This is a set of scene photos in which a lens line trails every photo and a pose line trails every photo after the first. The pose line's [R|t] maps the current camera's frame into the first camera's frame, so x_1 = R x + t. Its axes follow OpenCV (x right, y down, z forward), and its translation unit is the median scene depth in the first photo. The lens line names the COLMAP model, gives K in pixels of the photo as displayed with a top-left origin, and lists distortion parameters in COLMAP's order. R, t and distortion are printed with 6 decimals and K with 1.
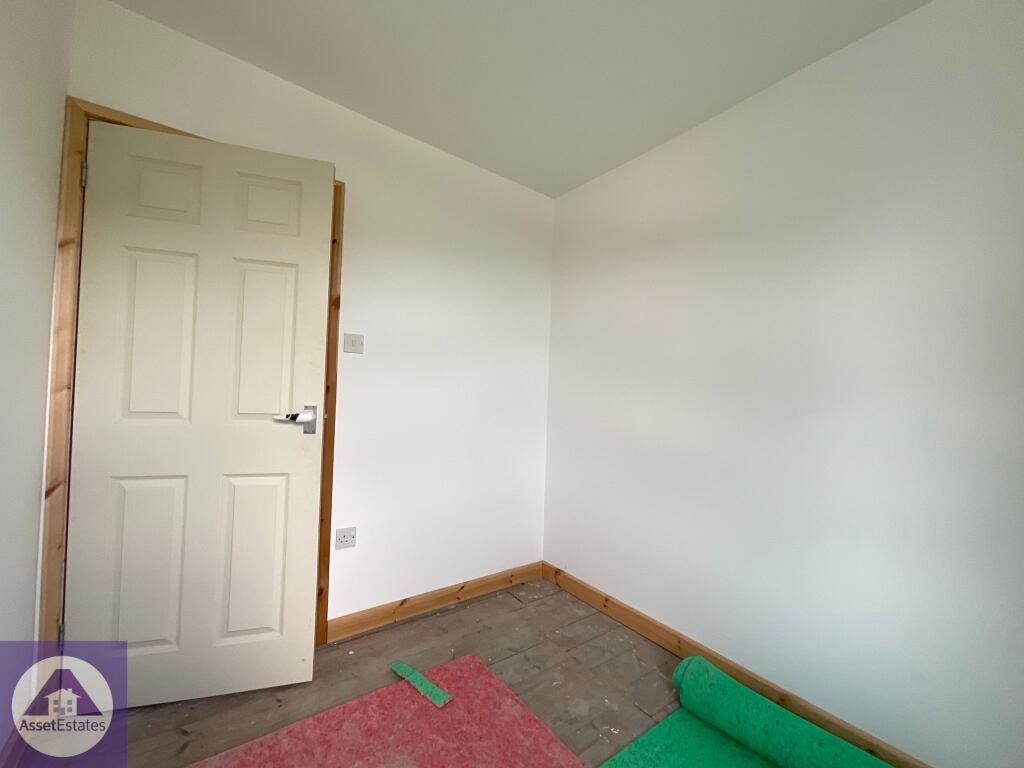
lens RADIAL K [[416.0, 0, 511.7], [0, 416.0, 384.3], [0, 0, 1]] dist [-0.001665, 0.001138]
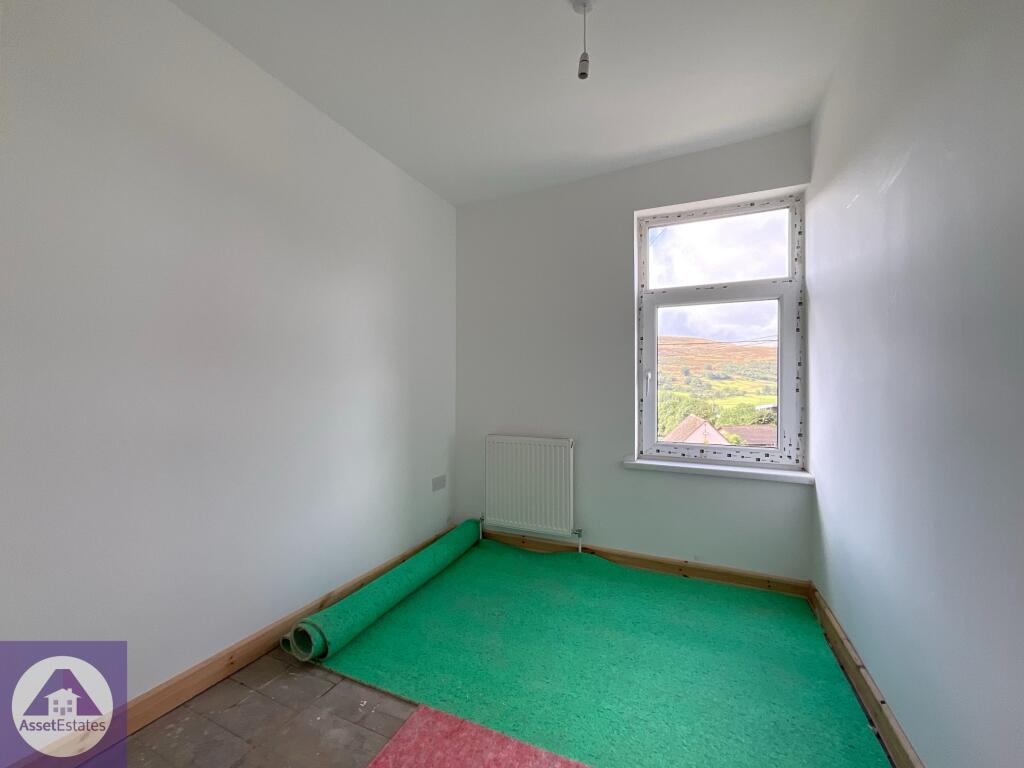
lens RADIAL K [[416.0, 0, 507.8], [0, 416.0, 379.8], [0, 0, 1]] dist [-0.001665, 0.001138]
pose [[-0.491057, -0.016705, 0.870967, -0.806202], [-0.040128, 0.999189, -0.003460, 0.040915], [-0.870203, -0.036649, -0.491329, 1.248861]]
